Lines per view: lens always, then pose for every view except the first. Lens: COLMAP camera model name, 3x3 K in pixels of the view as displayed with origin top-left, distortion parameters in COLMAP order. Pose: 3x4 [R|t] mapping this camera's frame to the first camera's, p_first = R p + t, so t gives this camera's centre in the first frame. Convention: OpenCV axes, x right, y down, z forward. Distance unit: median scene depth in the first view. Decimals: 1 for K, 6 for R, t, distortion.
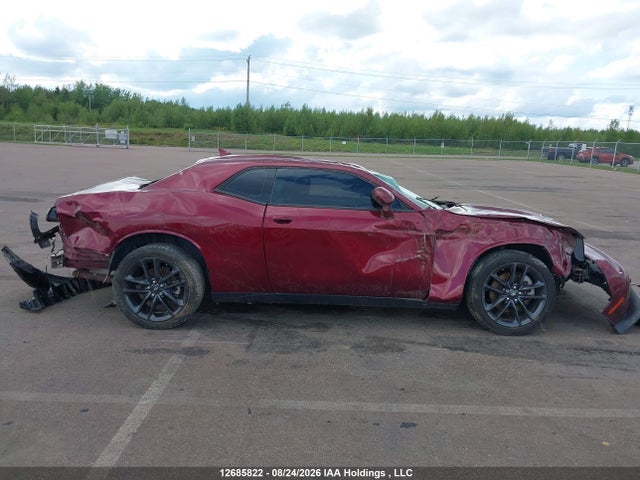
lens RADIAL K [[506.1, 0, 315.7], [0, 506.1, 241.0], [0, 0, 1]] dist [0.025351, -0.037028]
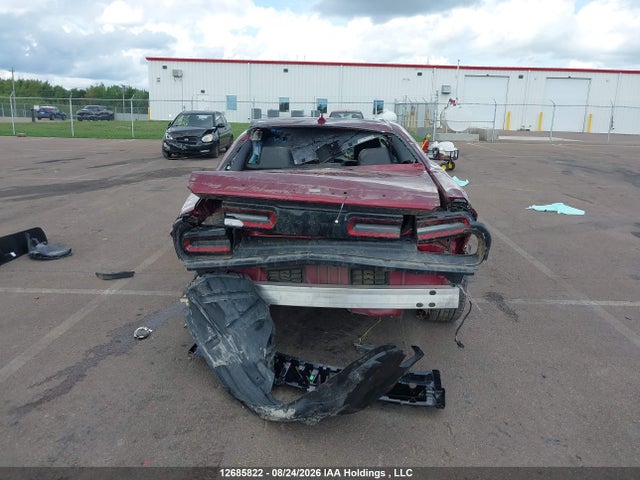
lens RADIAL K [[506.1, 0, 316.5], [0, 506.1, 236.5], [0, 0, 1]] dist [0.025351, -0.037028]
pose [[0.022733, -0.264114, 0.964224, -1.183090], [0.171591, 0.951191, 0.256499, -0.244788], [-0.984906, 0.159621, 0.066943, 1.169633]]
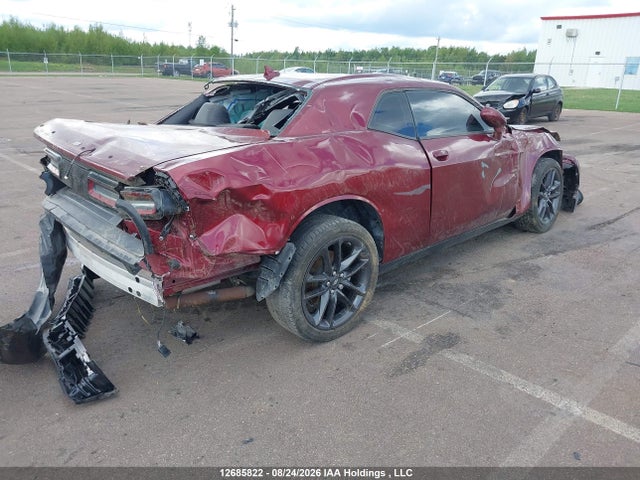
lens RADIAL K [[506.1, 0, 316.5], [0, 506.1, 238.6], [0, 0, 1]] dist [0.025351, -0.037028]
pose [[0.709006, -0.235367, 0.664765, -0.770074], [0.132769, 0.970353, 0.201959, -0.103296], [-0.692591, -0.054931, 0.719236, 0.530366]]
